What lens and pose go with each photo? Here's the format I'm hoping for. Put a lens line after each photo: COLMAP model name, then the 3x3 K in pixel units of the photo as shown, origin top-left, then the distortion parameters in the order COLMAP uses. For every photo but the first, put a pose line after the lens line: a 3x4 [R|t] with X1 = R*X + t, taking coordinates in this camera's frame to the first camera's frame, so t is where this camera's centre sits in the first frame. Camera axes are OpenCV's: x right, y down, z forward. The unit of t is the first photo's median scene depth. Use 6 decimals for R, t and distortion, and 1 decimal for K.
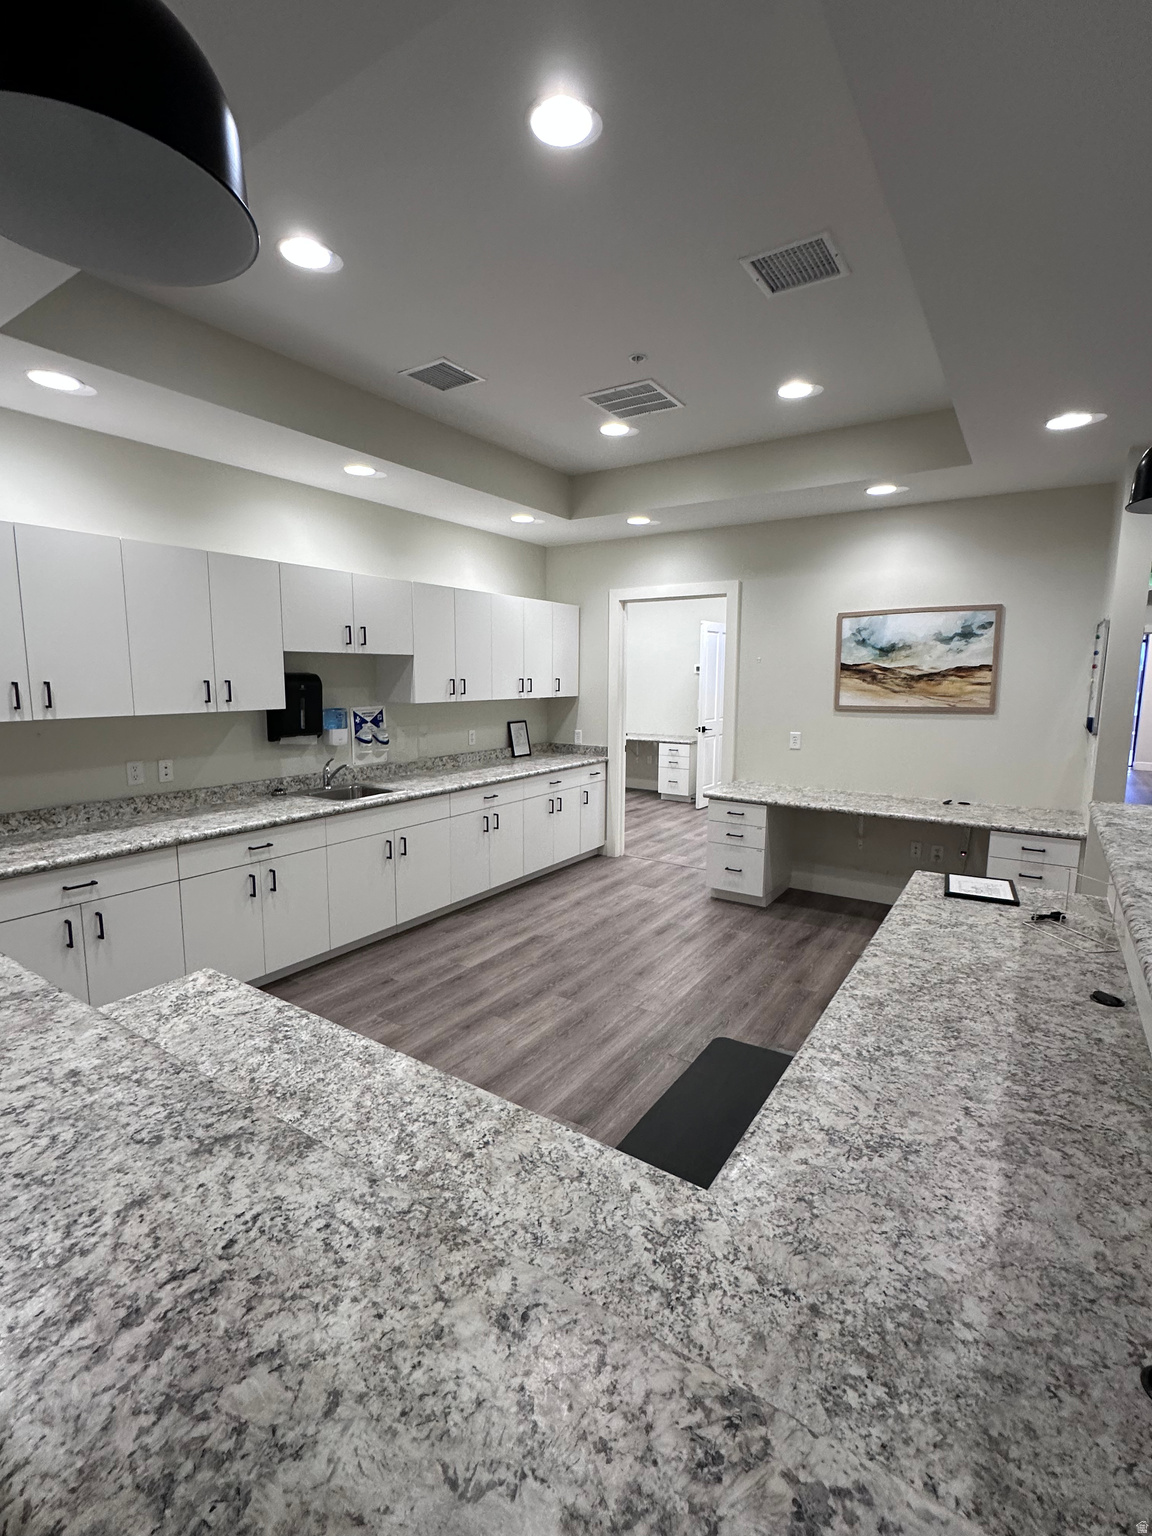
lens RADIAL K [[699.8, 0, 575.2], [0, 699.8, 772.8], [0, 0, 1]] dist [-0.005708, -0.000171]
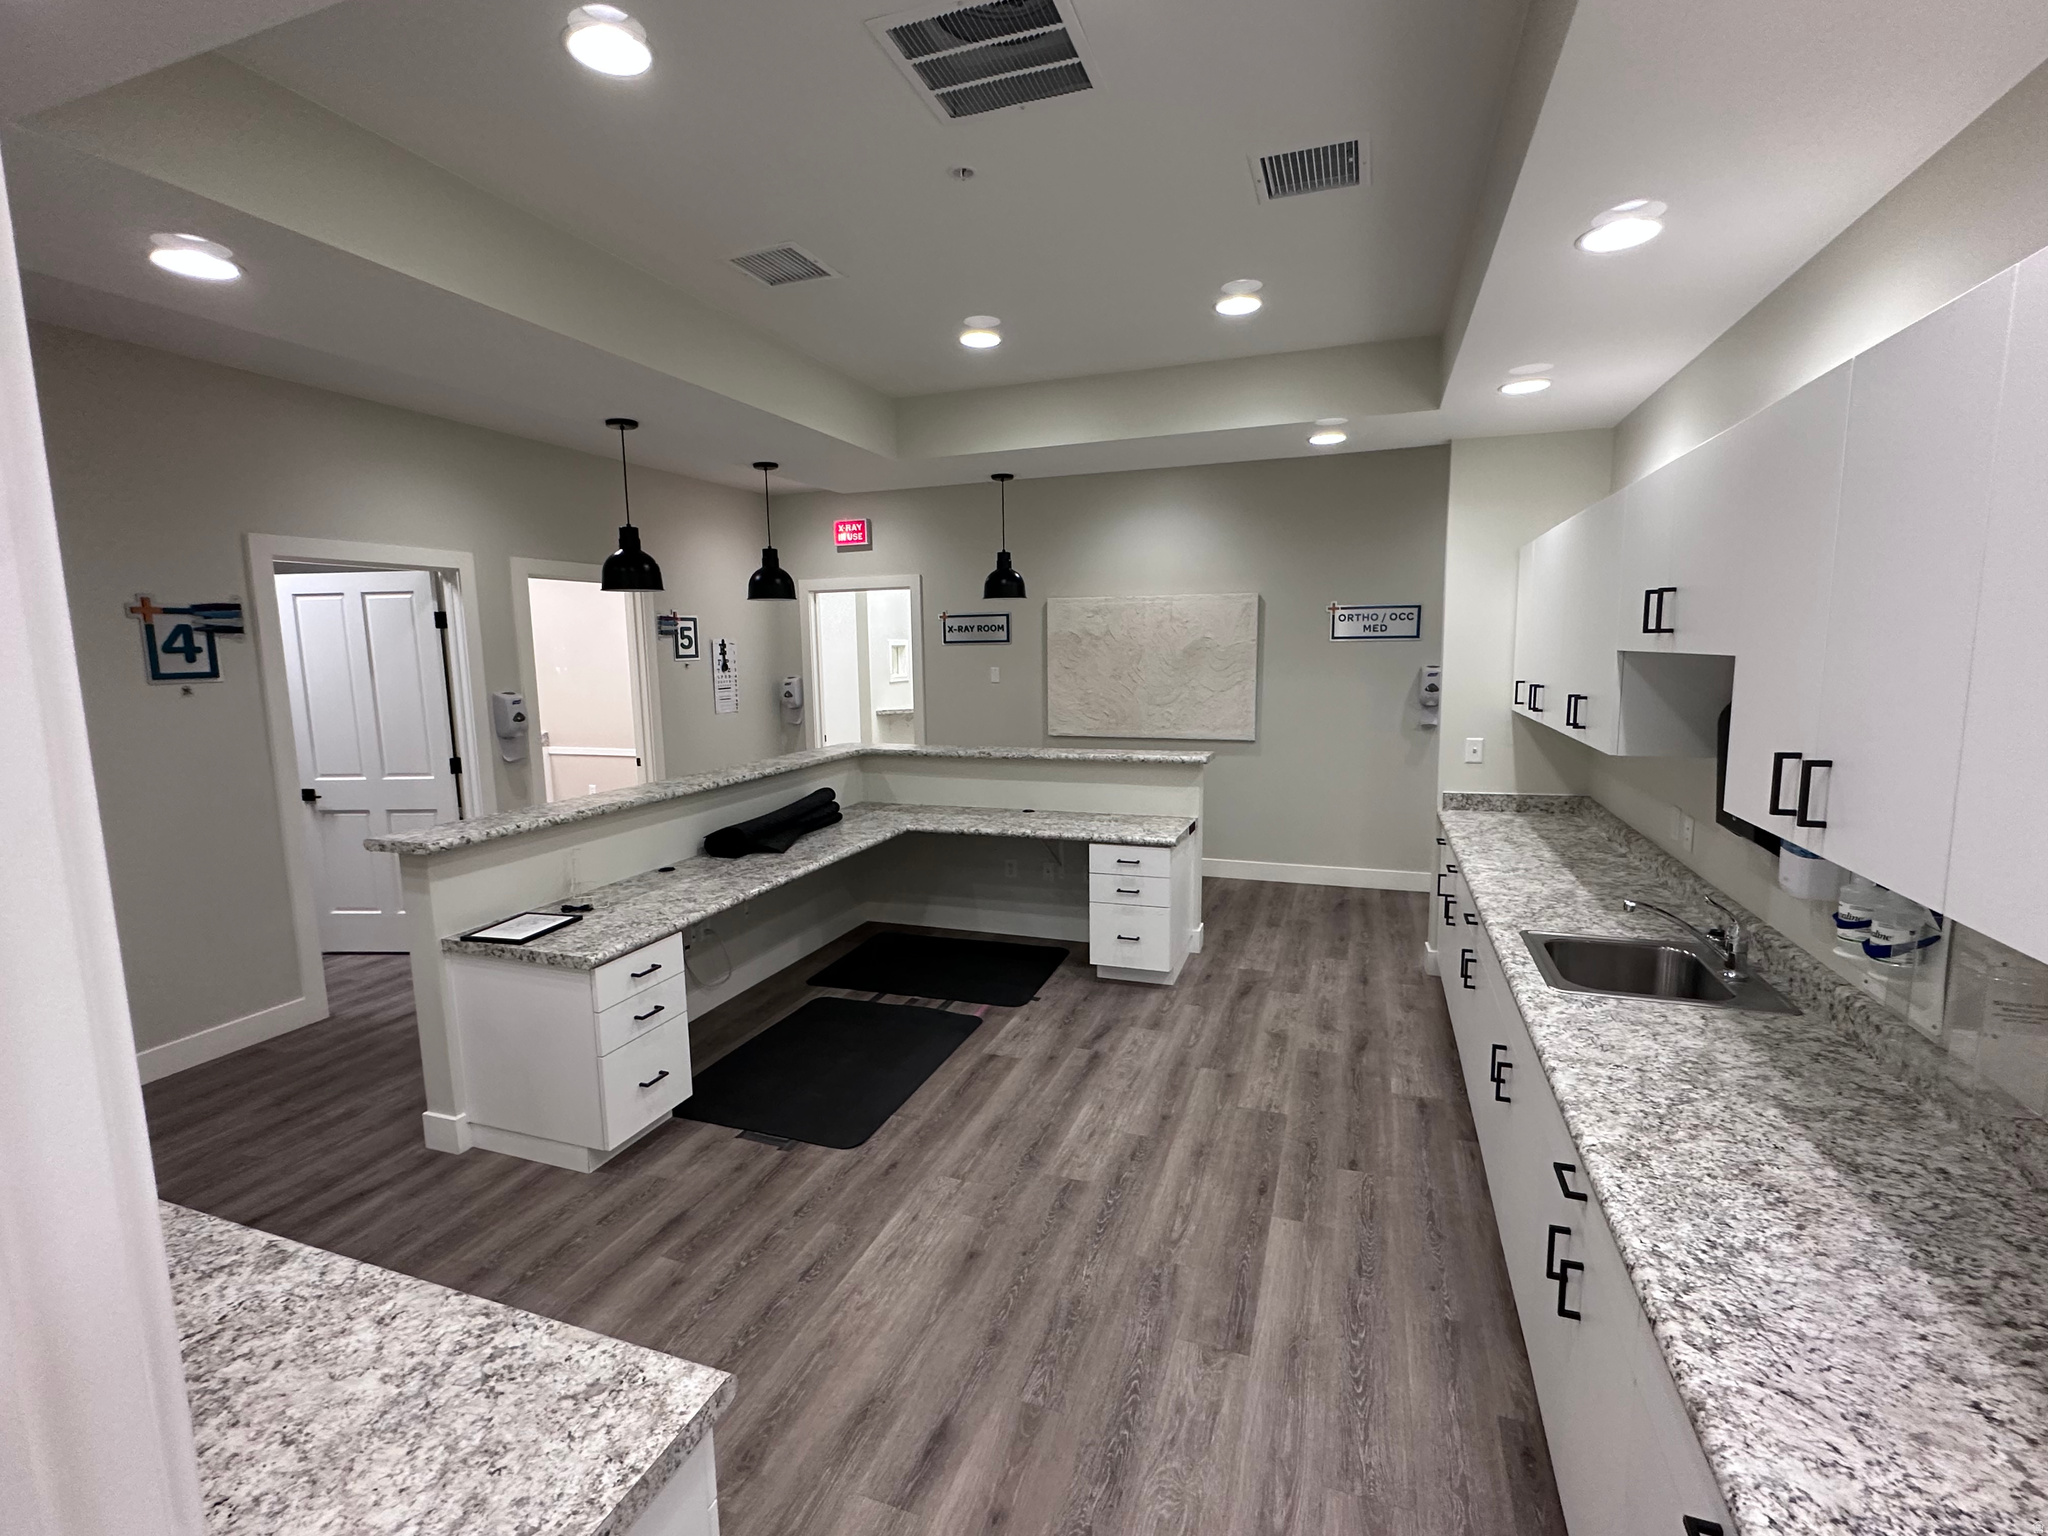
lens RADIAL K [[933.0, 0, 1021.6], [0, 933.0, 766.0], [0, 0, 1]] dist [-0.005708, -0.000171]
pose [[-0.971784, 0.038702, -0.232674, 0.215160], [-0.024803, 0.964211, 0.263975, -0.276581], [0.234563, 0.262298, -0.936045, 1.642030]]
